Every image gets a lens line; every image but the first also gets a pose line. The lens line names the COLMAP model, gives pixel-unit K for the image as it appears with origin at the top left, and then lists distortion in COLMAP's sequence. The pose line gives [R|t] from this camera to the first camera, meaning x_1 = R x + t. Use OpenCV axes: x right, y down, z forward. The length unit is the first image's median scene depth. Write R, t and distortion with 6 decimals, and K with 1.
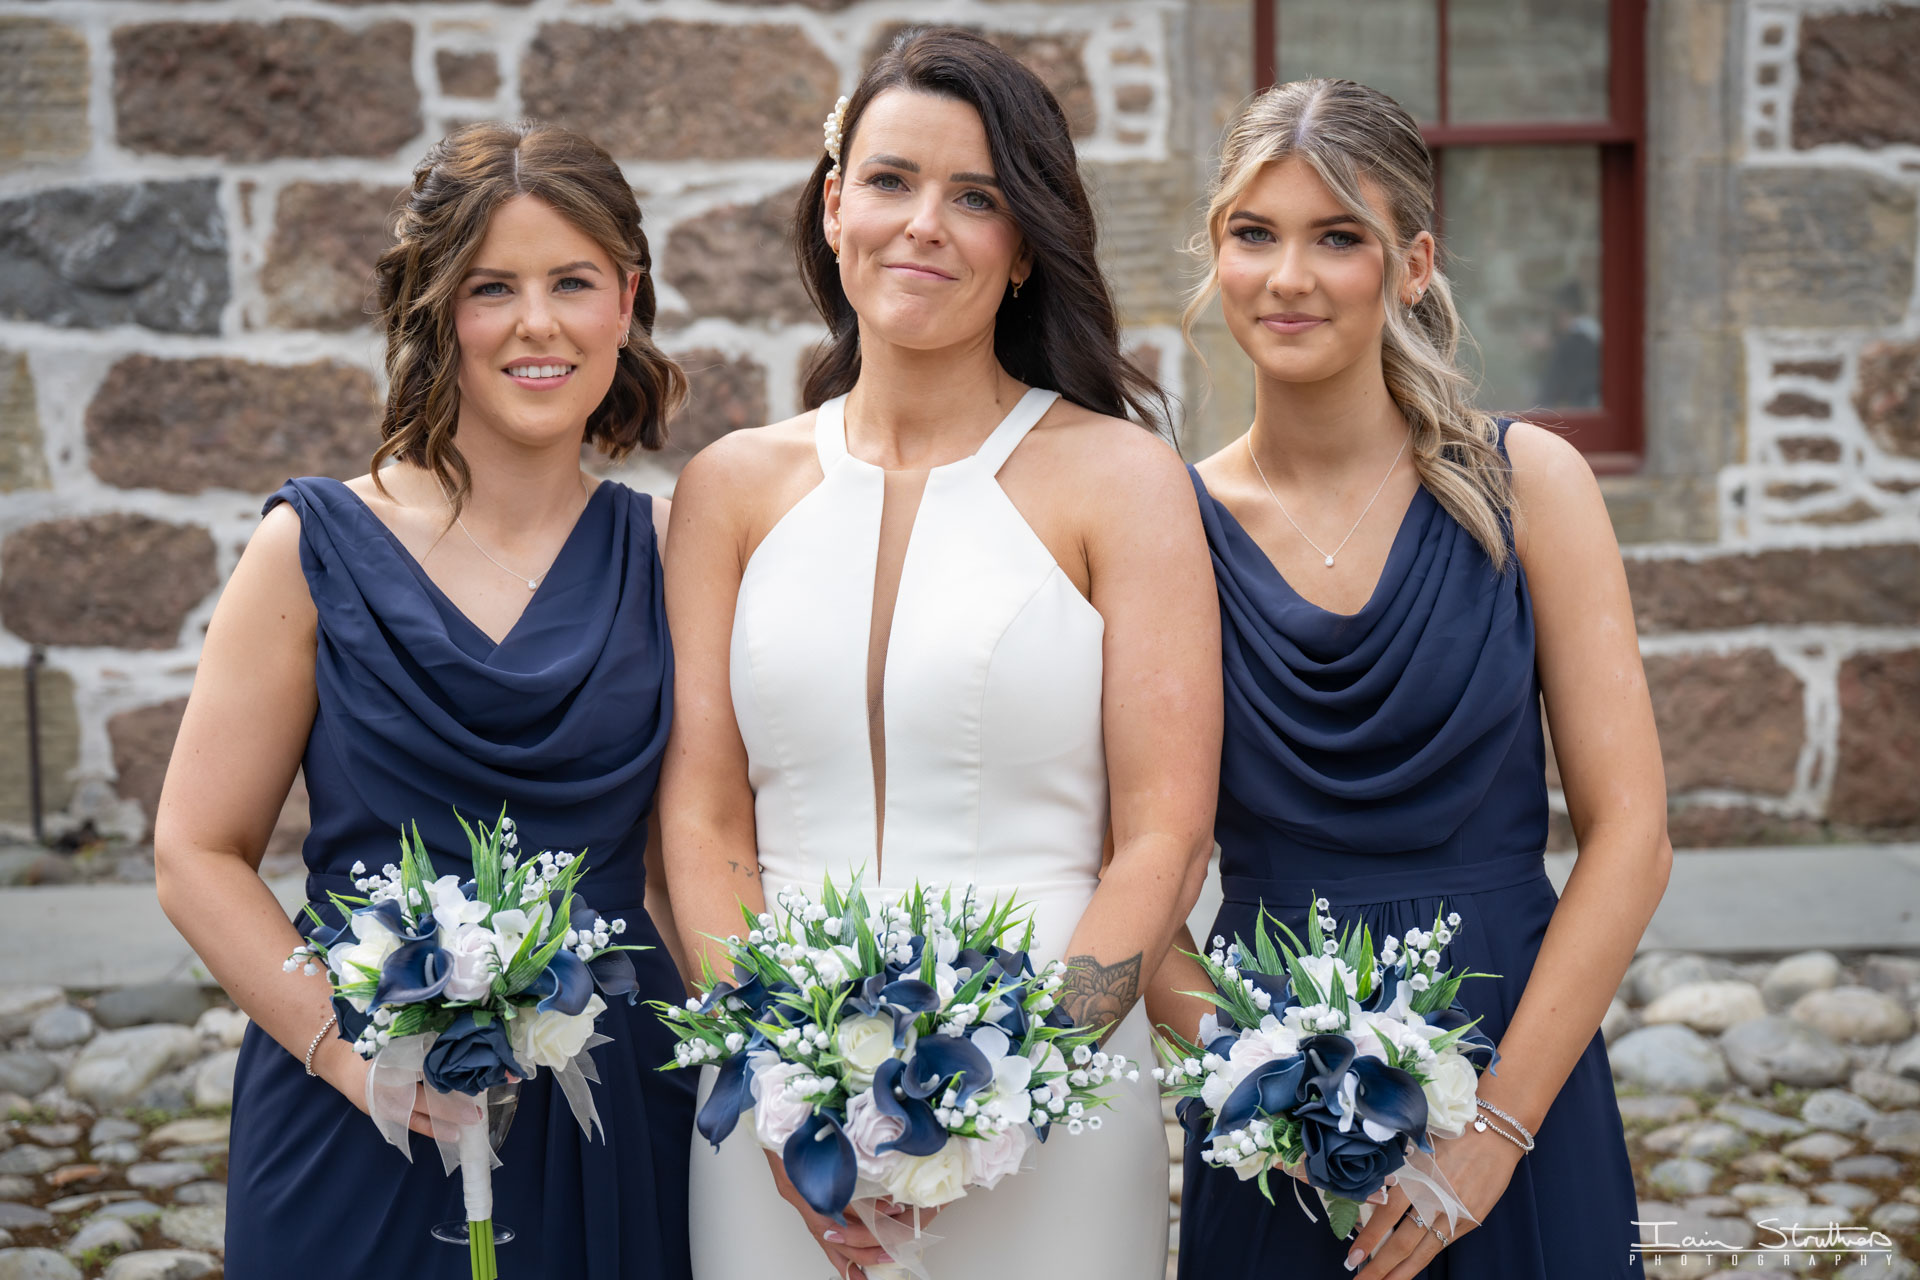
lens RADIAL K [[3050.8, 0, 962.1], [0, 3050.8, 638.6], [0, 0, 1]] dist [0.026413, 0.000000]
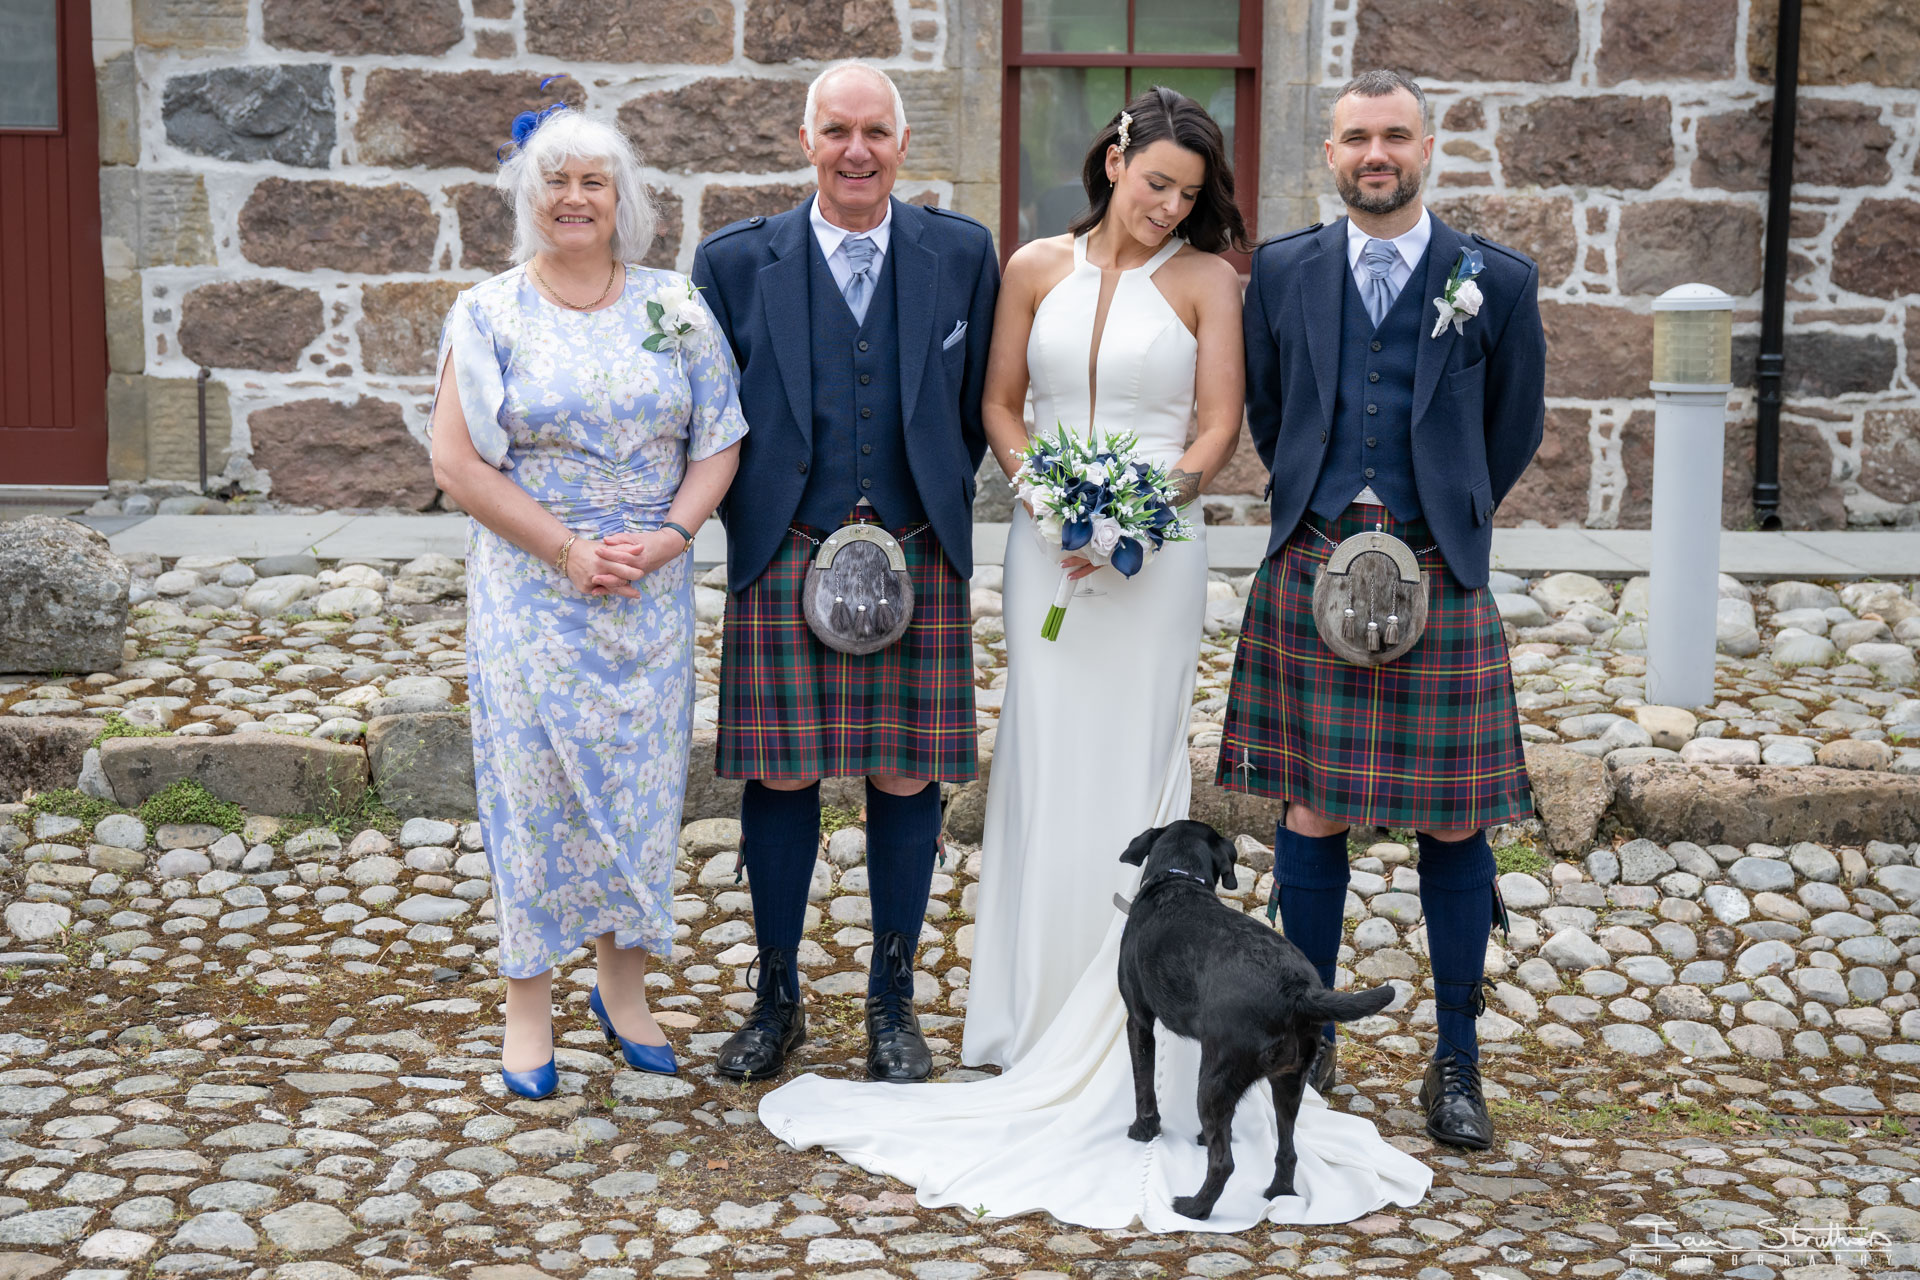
lens RADIAL K [[2927.2, 0, 971.0], [0, 2927.2, 623.1], [0, 0, 1]] dist [0.003717, 0.000000]
pose [[0.999526, 0.030740, 0.001955, 0.086191], [-0.030797, 0.998434, 0.046701, 0.051569], [-0.000516, -0.046739, 0.998907, -0.488851]]
